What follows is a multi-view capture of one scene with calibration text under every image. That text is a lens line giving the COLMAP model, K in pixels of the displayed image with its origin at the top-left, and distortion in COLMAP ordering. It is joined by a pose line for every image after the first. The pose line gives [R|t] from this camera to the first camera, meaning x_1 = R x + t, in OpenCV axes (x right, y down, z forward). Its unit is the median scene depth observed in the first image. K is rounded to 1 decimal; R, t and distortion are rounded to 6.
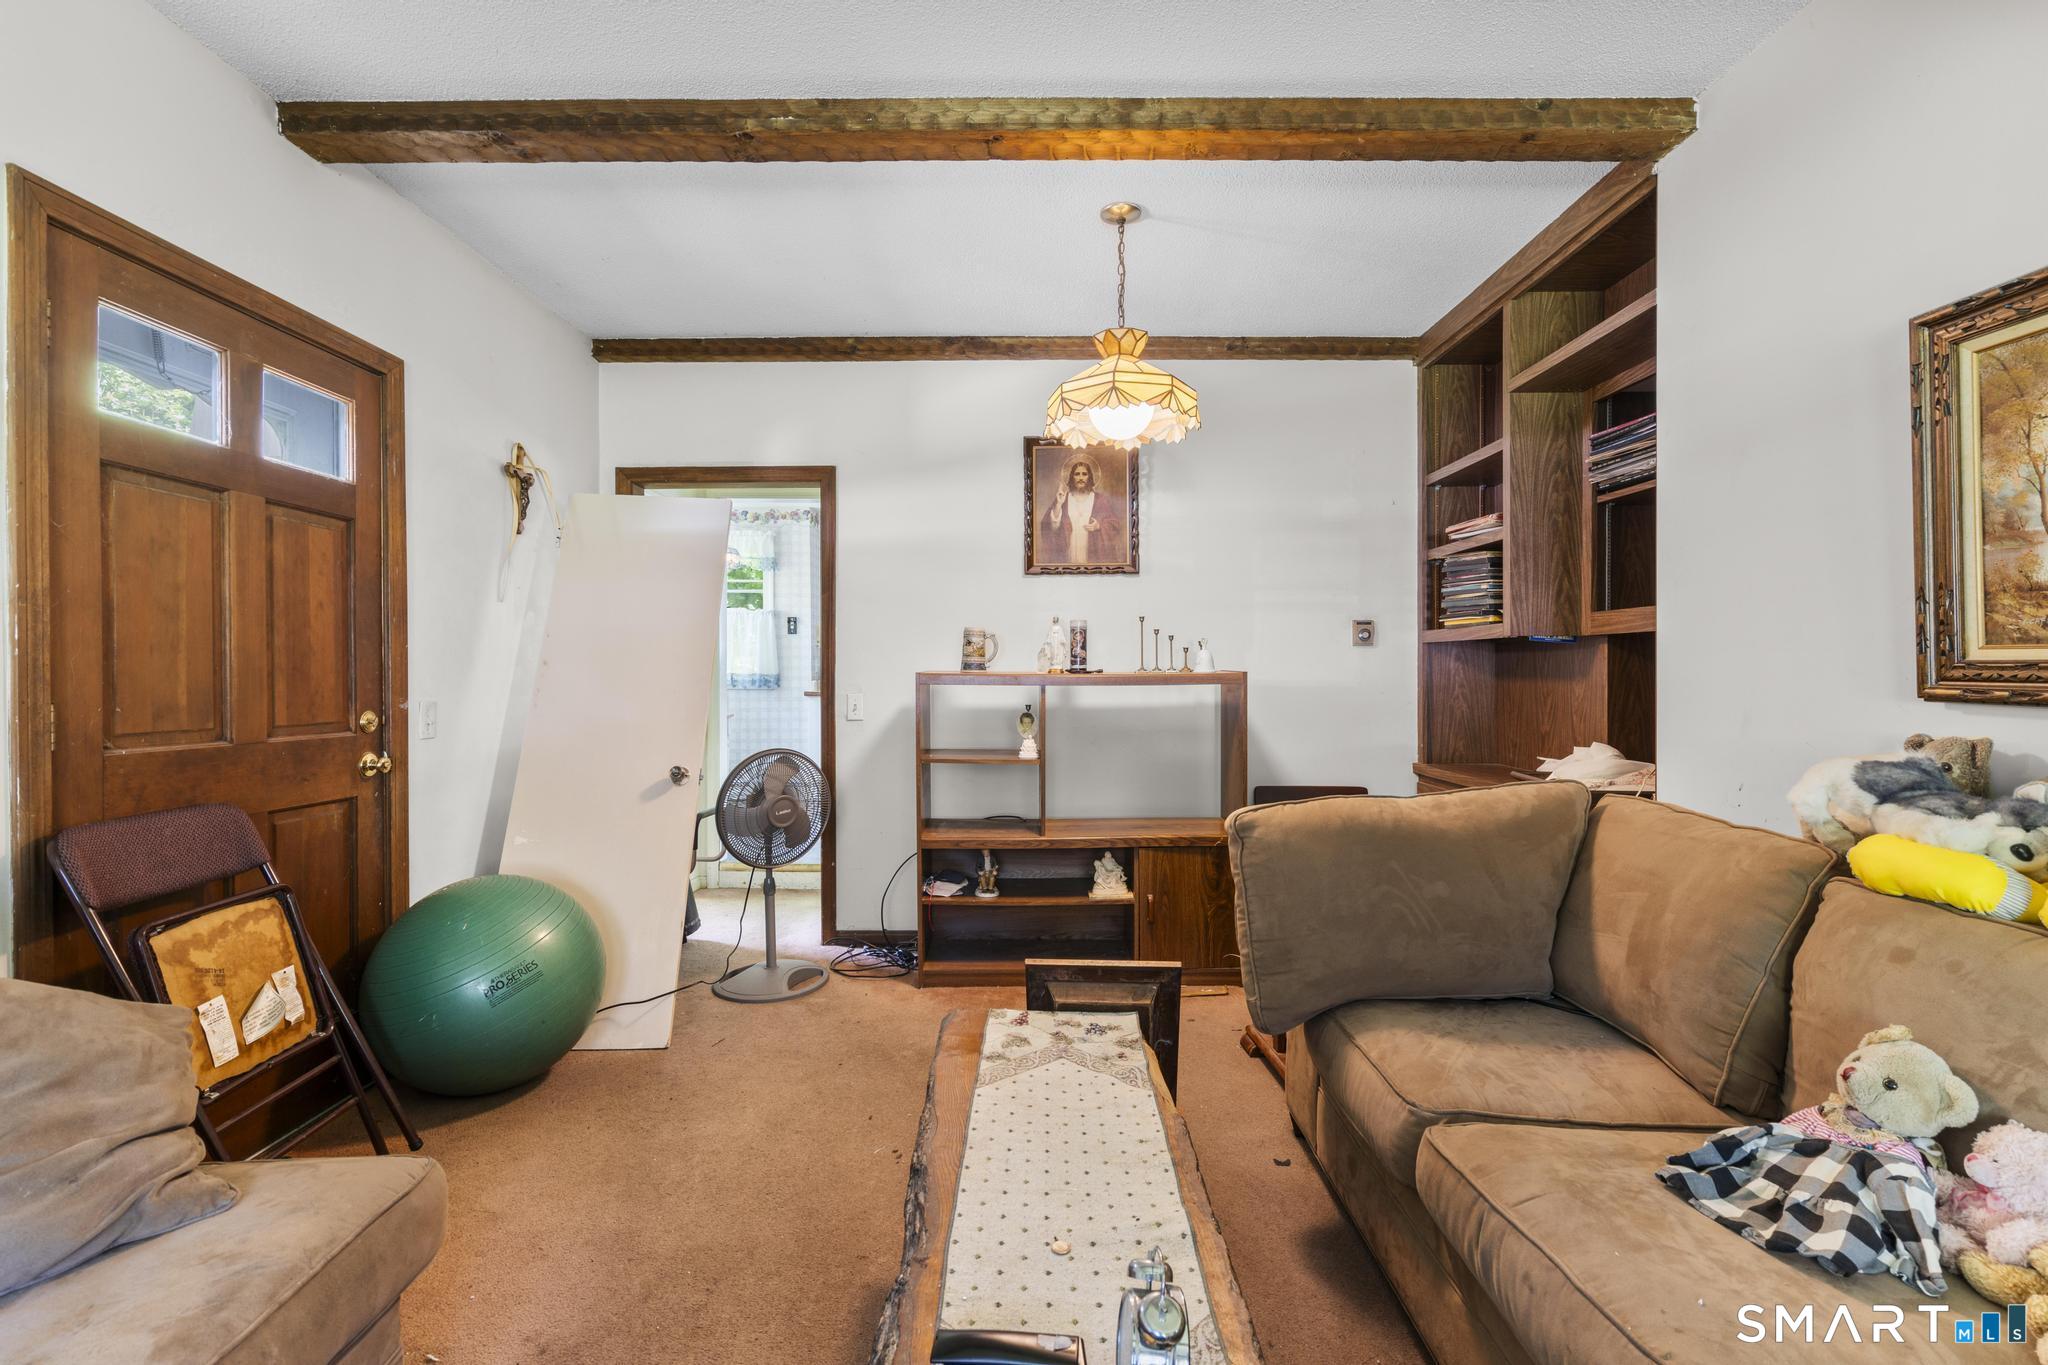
lens RADIAL K [[926.2, 0, 1033.5], [0, 926.2, 681.5], [0, 0, 1]] dist [-0.007225, 0.007178]
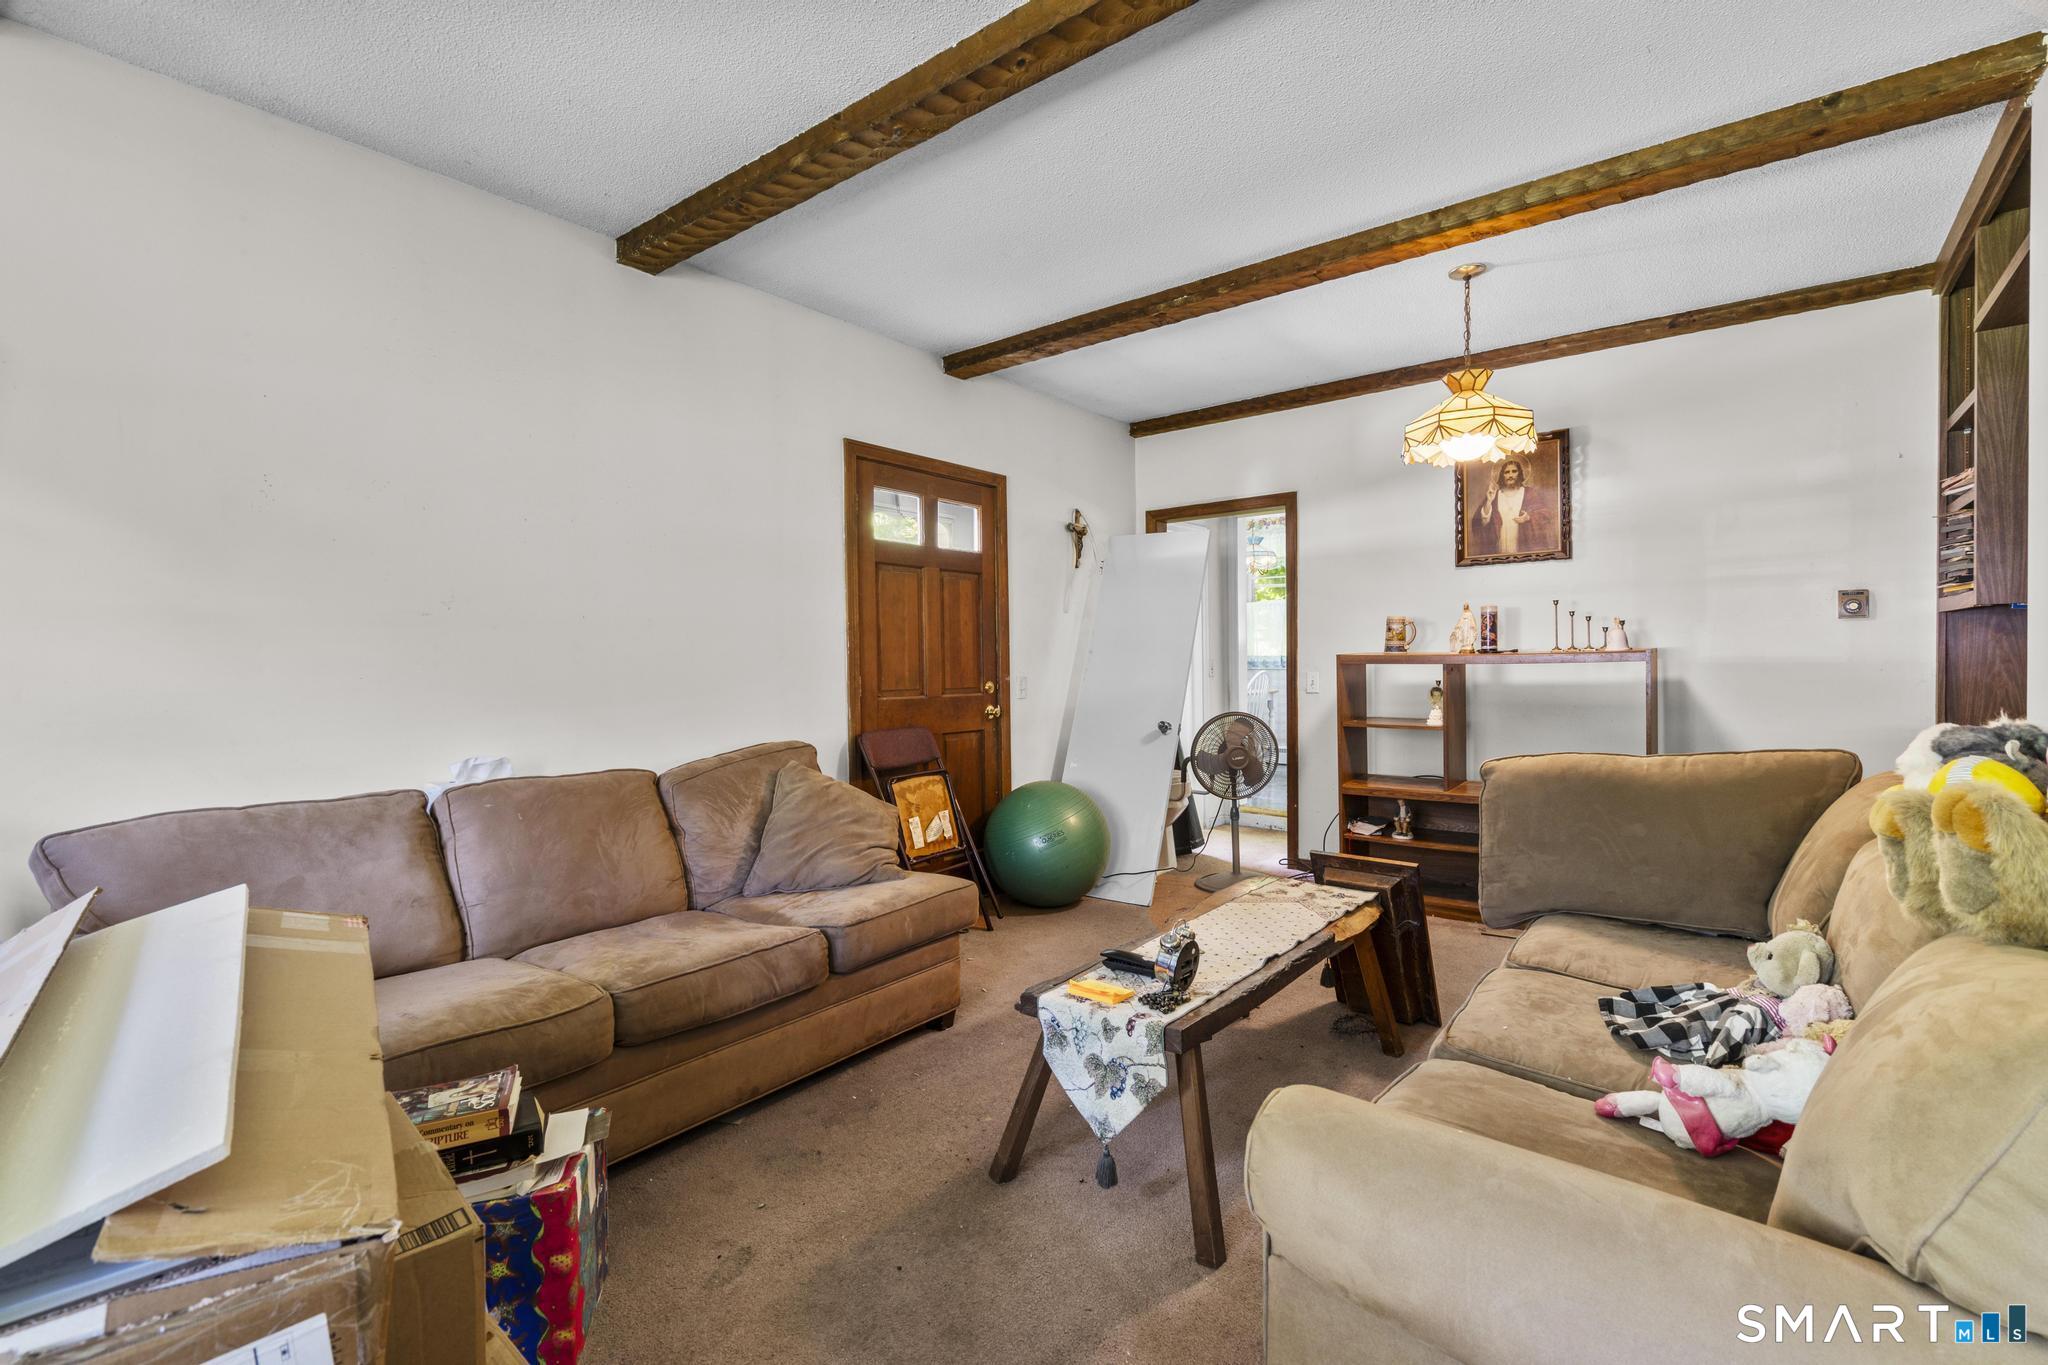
lens RADIAL K [[926.2, 0, 1033.5], [0, 926.2, 681.5], [0, 0, 1]] dist [-0.007225, 0.007178]
pose [[0.787746, 0.004006, -0.615987, 0.419200], [0.008427, 0.999815, 0.017279, 0.002262], [0.615942, -0.018802, 0.787567, -0.325596]]
